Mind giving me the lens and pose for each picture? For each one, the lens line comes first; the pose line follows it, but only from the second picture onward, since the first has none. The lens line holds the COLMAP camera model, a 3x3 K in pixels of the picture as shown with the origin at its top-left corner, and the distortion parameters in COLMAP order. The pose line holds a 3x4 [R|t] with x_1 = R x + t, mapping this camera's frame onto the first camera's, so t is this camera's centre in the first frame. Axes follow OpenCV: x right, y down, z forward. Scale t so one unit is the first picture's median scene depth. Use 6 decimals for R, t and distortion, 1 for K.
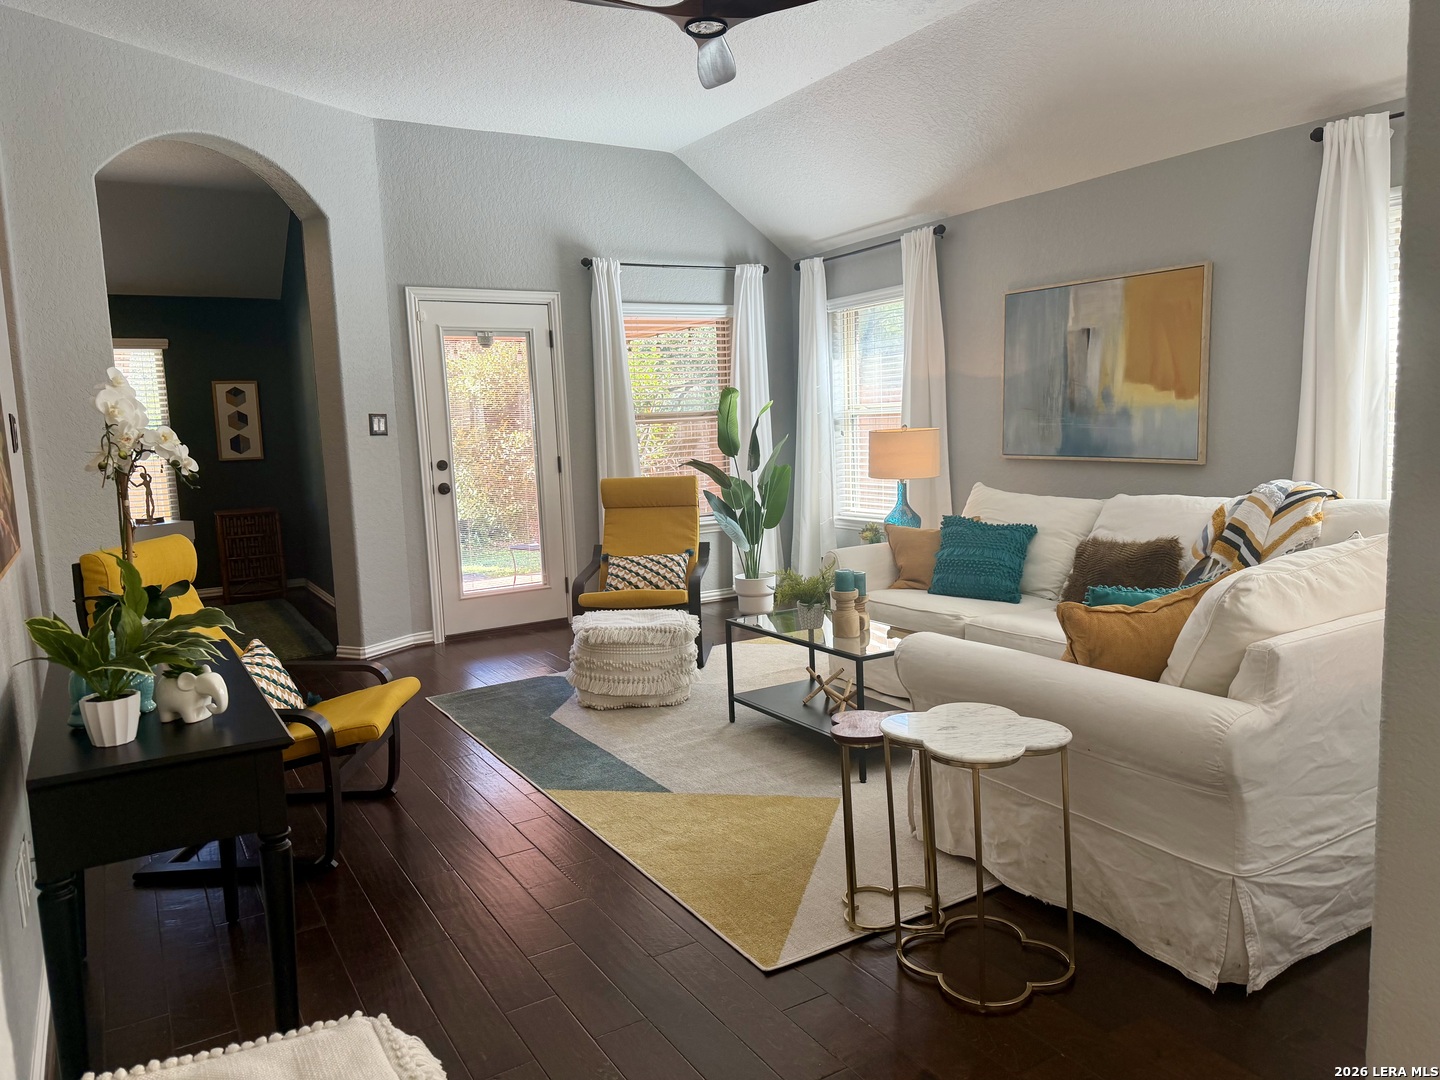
lens RADIAL K [[1024.6, 0, 717.2], [0, 1024.6, 541.2], [0, 0, 1]] dist [0.000920, -0.003914]
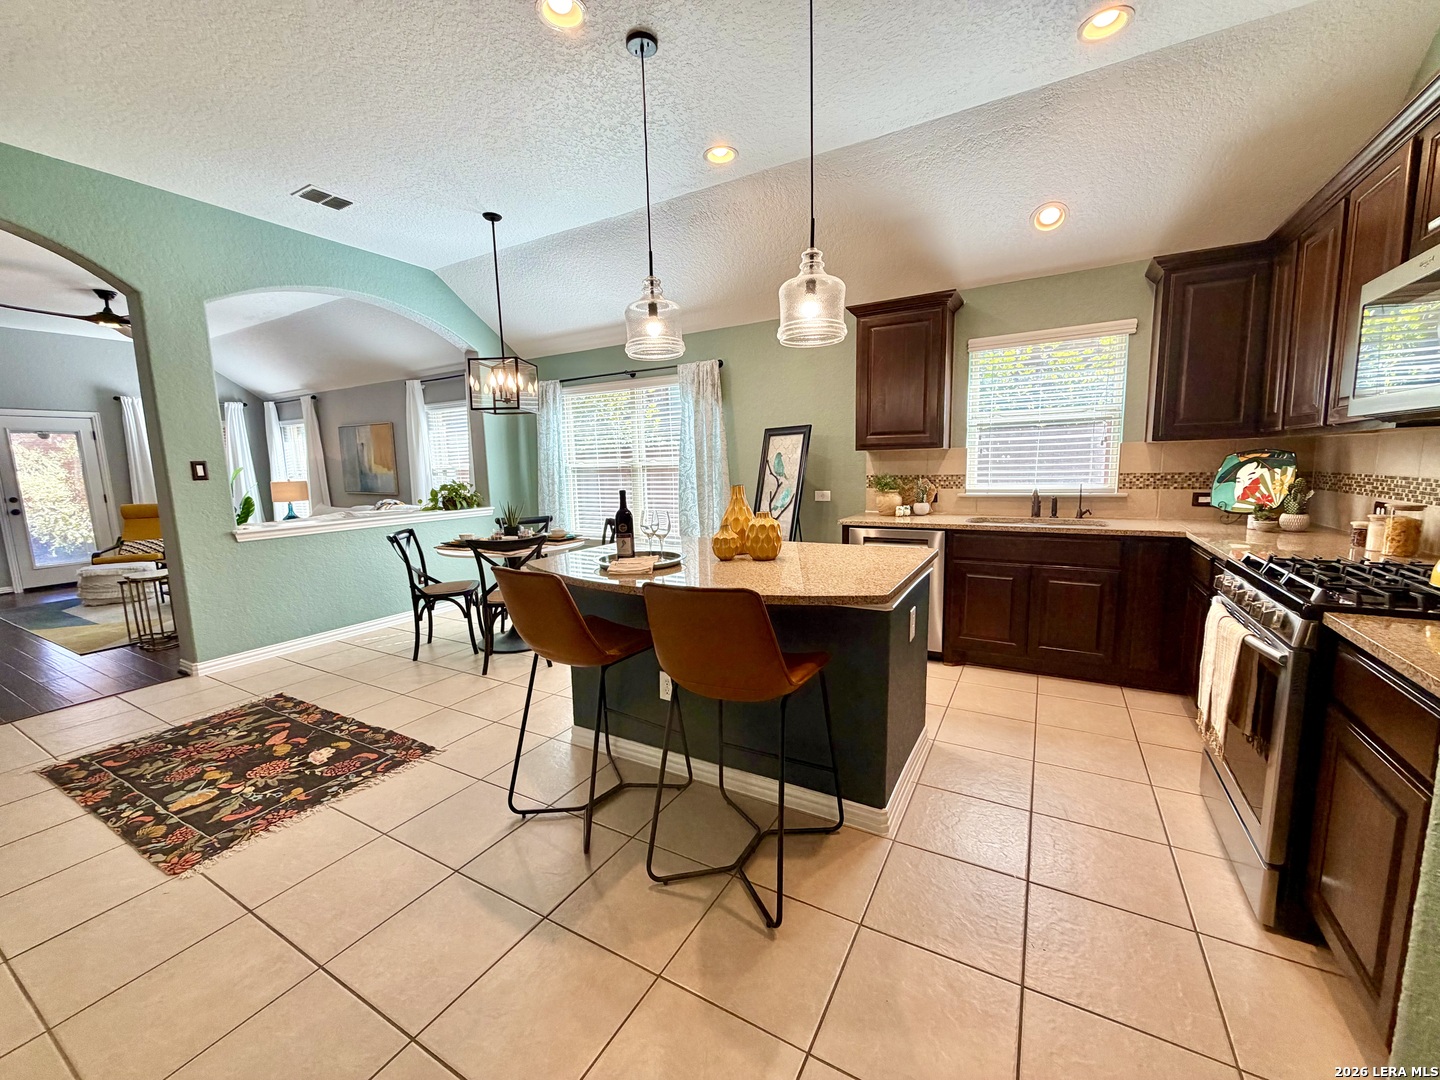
lens RADIAL K [[572.8, 0, 718.5], [0, 572.8, 538.0], [0, 0, 1]] dist [0.000065, 0.000172]
pose [[0.870064, -0.048802, 0.490516, 0.398124], [0.048775, 0.998727, 0.012849, 0.054173], [-0.490519, 0.012746, 0.871337, -0.661509]]
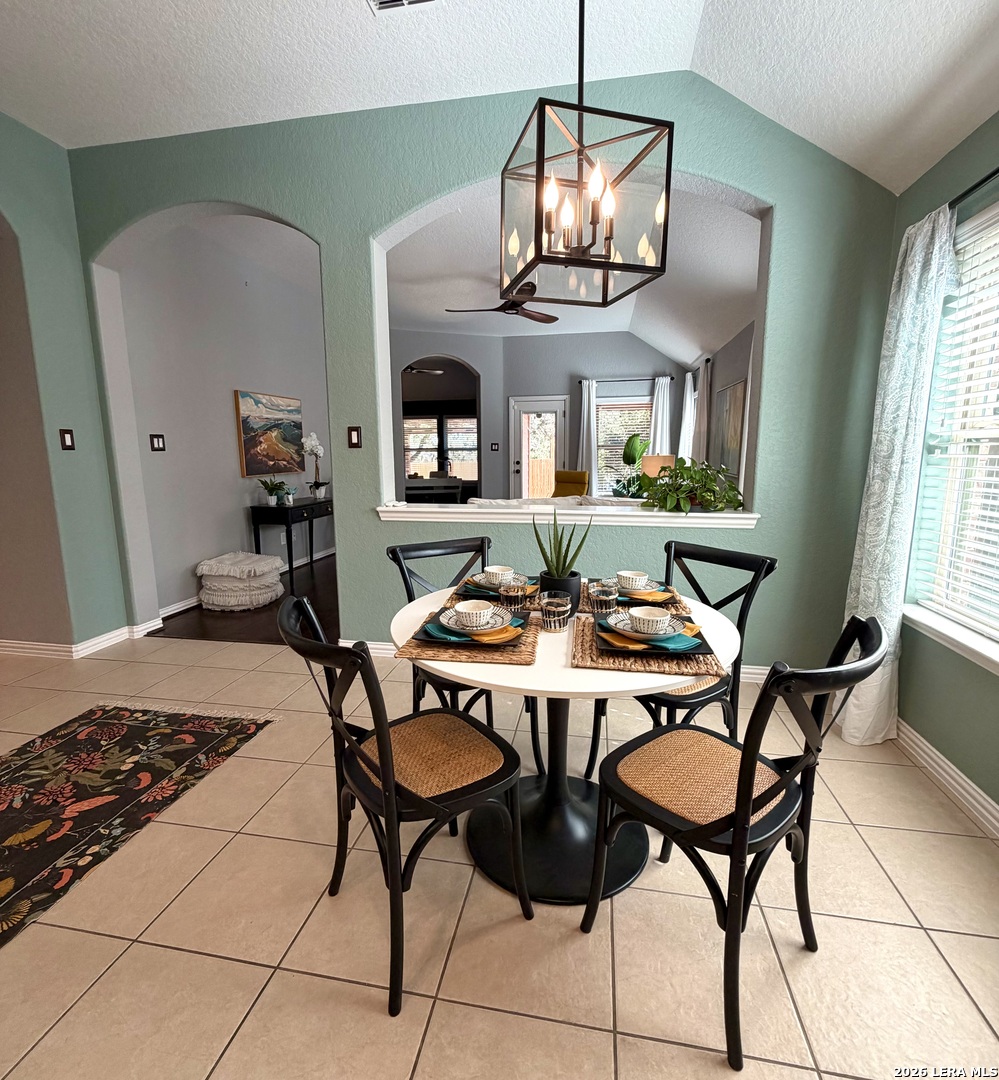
lens RADIAL K [[529.8, 0, 499.2], [0, 529.8, 534.2], [0, 0, 1]] dist [0.004079, -0.002693]
pose [[0.750894, 0.134923, -0.646494, 0.699644], [-0.099527, 0.990848, 0.091189, -0.011344], [0.652880, -0.004130, 0.757450, -0.096407]]
